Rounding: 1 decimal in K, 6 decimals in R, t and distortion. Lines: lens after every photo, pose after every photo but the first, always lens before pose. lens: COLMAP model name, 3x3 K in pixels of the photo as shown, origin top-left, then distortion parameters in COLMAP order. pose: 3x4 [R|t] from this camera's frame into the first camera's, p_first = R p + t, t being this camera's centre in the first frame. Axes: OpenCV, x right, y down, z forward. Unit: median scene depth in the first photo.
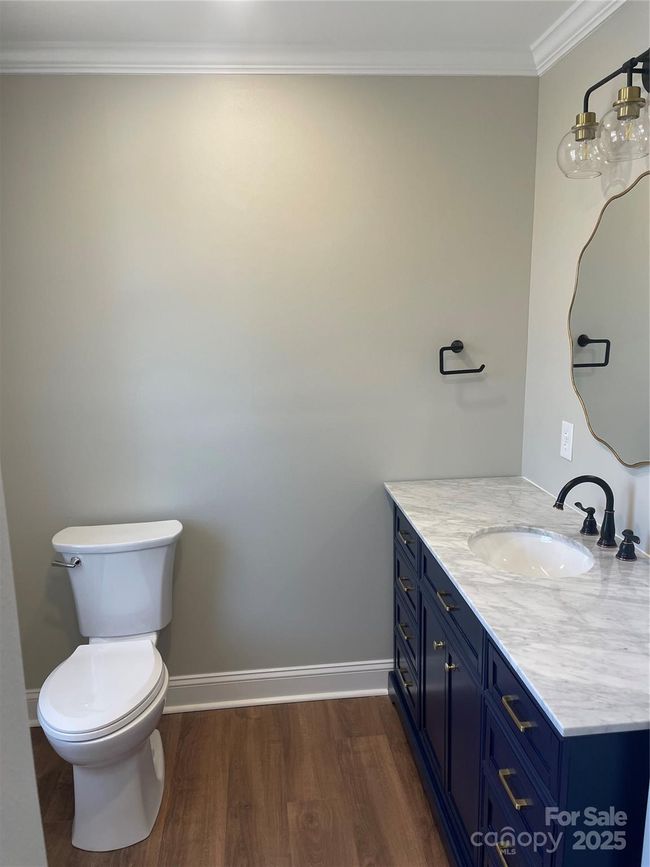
lens RADIAL K [[647.6, 0, 332.0], [0, 647.6, 434.2], [0, 0, 1]] dist [0.078725, -0.104533]
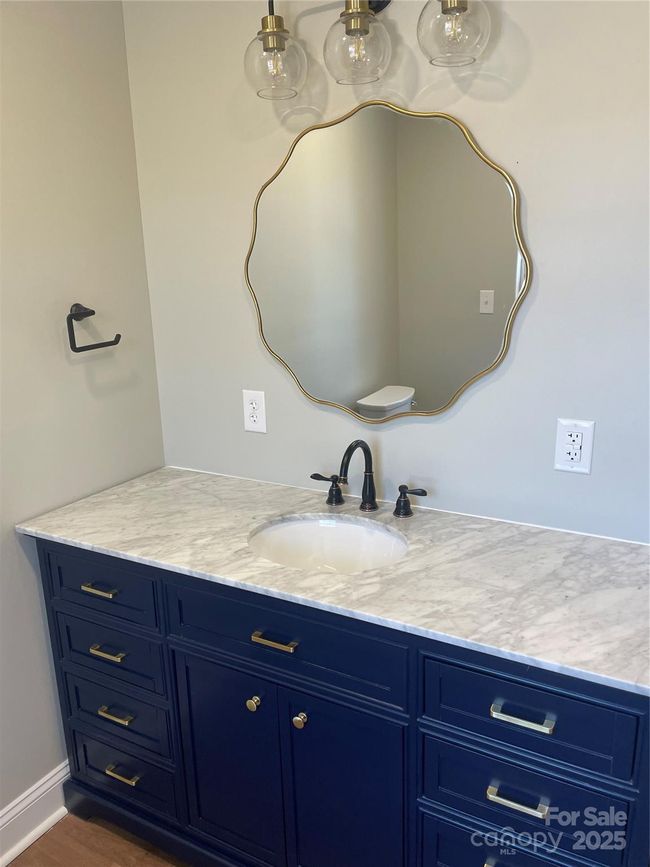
lens RADIAL K [[647.6, 0, 327.5], [0, 647.6, 434.0], [0, 0, 1]] dist [0.078725, -0.104533]
pose [[0.576302, -0.203744, 0.791432, -0.301849], [0.168554, 0.977236, 0.128840, -0.060433], [-0.799666, 0.059148, 0.597525, 0.426679]]
